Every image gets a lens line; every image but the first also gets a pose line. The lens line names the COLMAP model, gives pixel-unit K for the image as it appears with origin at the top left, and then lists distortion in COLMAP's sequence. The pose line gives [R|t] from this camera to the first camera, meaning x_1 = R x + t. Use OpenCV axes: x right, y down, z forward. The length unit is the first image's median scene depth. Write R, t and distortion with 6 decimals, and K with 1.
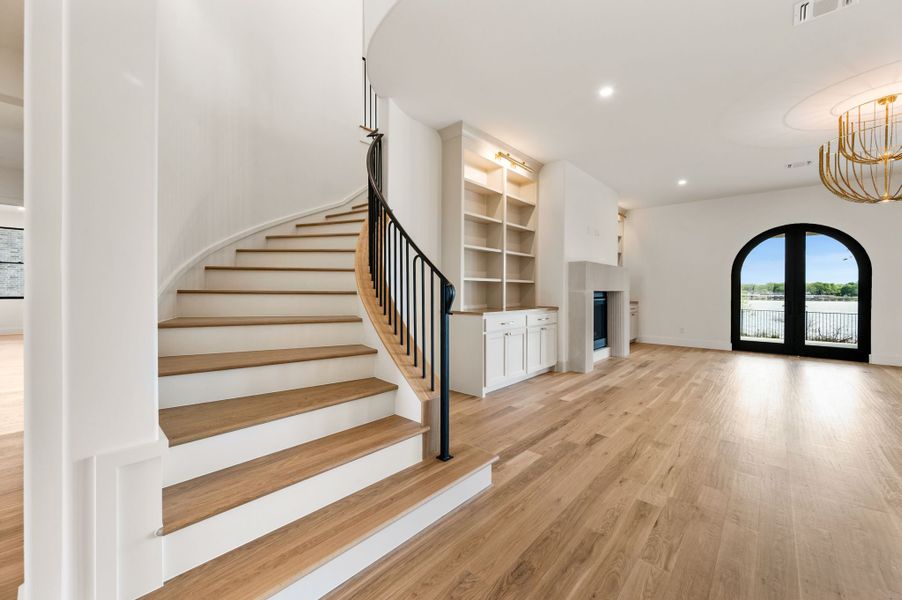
lens RADIAL K [[354.8, 0, 449.8], [0, 354.8, 288.2], [0, 0, 1]] dist [0.000138, 0.000067]
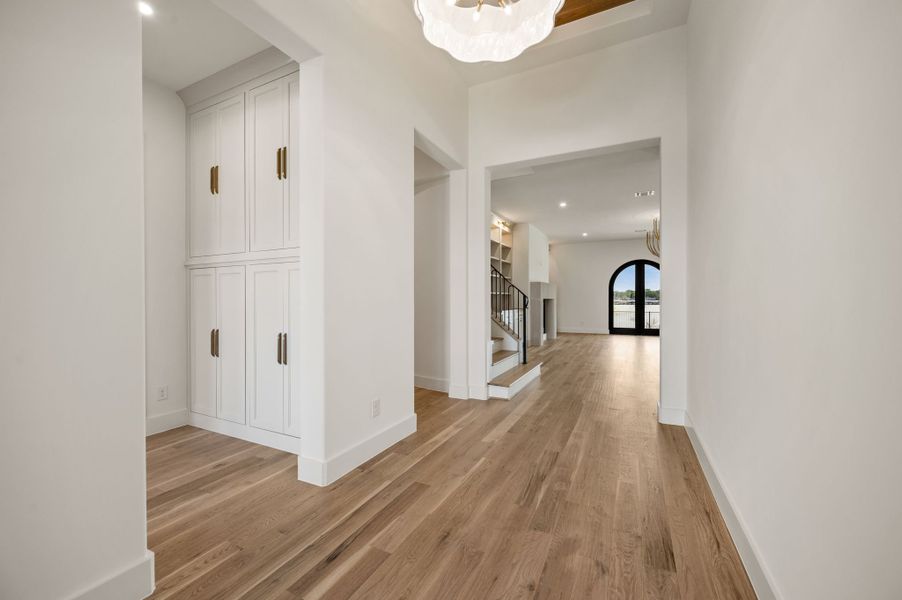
lens RADIAL K [[359.4, 0, 451.0], [0, 359.4, 300.0], [0, 0, 1]] dist [-0.000172, 0.000048]
pose [[0.962068, -0.013435, 0.272479, -0.495712], [0.011574, 0.999897, 0.008436, -0.005508], [-0.272564, -0.004962, 0.962125, -0.549645]]
